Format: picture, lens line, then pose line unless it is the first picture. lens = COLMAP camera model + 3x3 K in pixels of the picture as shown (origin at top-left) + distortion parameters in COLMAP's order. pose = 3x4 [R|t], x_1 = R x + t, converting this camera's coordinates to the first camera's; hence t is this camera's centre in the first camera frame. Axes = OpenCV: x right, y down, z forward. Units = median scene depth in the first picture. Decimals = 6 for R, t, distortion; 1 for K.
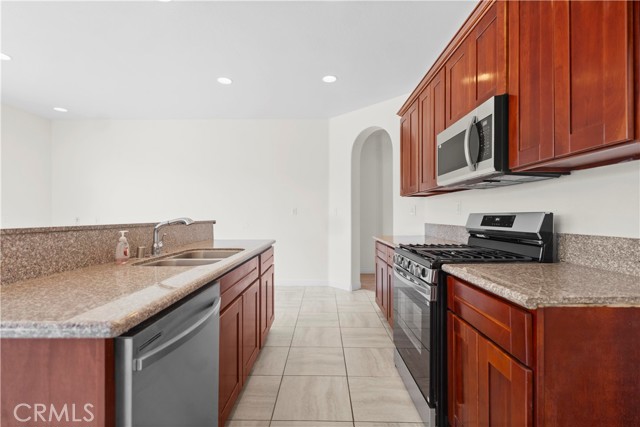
lens RADIAL K [[293.9, 0, 317.5], [0, 293.9, 214.1], [0, 0, 1]] dist [0.010773, -0.001022]
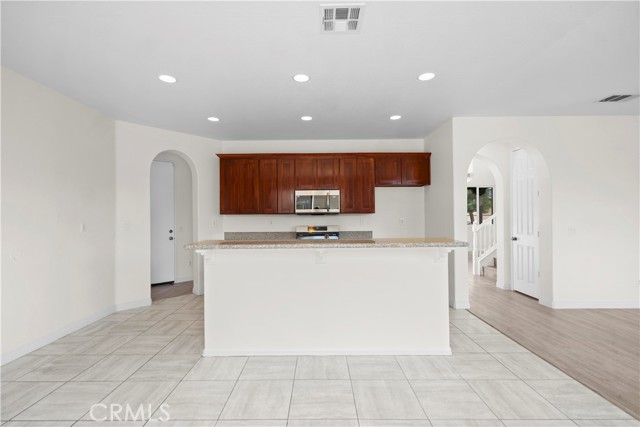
lens RADIAL K [[293.9, 0, 315.9], [0, 293.9, 216.2], [0, 0, 1]] dist [0.010773, -0.001022]
pose [[-0.013321, 0.004562, 0.999901, -1.420787], [0.005555, 0.999974, -0.004488, -0.052861], [-0.999896, 0.005495, -0.013346, 0.709594]]
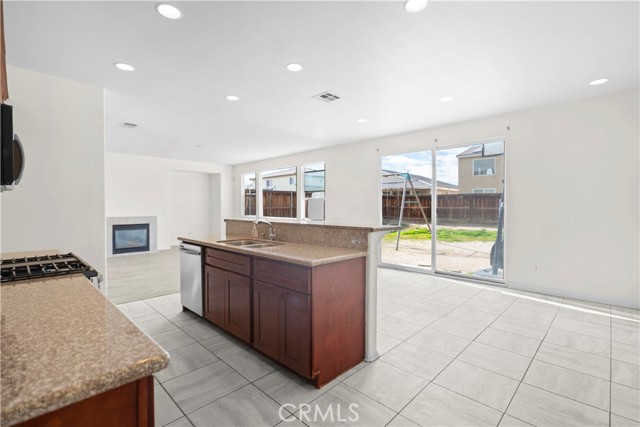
lens RADIAL K [[293.9, 0, 320.2], [0, 293.9, 209.3], [0, 0, 1]] dist [0.010773, -0.001022]
pose [[-0.681882, 0.007291, -0.731426, 0.341311], [0.005879, 0.999973, 0.004487, -0.034396], [0.731438, -0.001240, -0.681907, 1.543307]]
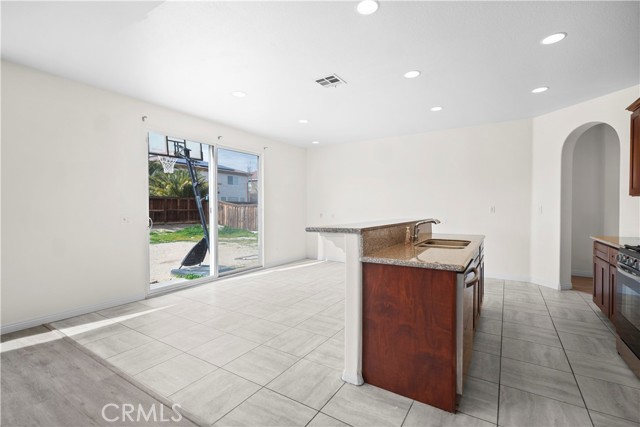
lens RADIAL K [[293.9, 0, 322.8], [0, 293.9, 213.3], [0, 0, 1]] dist [0.010773, -0.001022]
pose [[0.857449, 0.005810, -0.514536, -0.094398], [0.005250, 0.999785, 0.020039, -0.034771], [0.514542, -0.019884, 0.857235, -0.420530]]
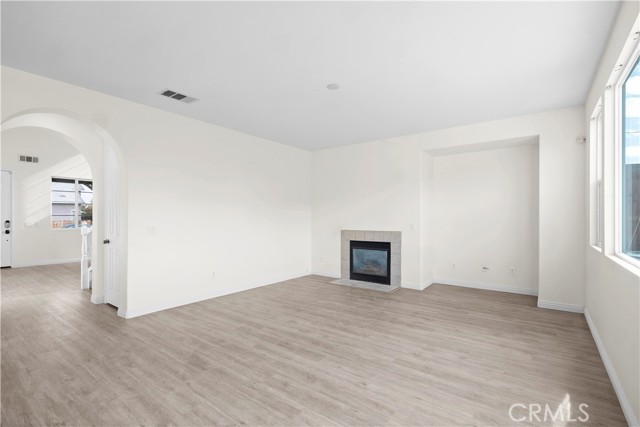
lens RADIAL K [[293.9, 0, 326.2], [0, 293.9, 217.9], [0, 0, 1]] dist [0.010773, -0.001022]
pose [[-0.813615, 0.003589, 0.581393, -1.421305], [-0.003946, 0.999924, -0.011694, -0.023973], [-0.581391, -0.011809, -0.813539, 0.077420]]
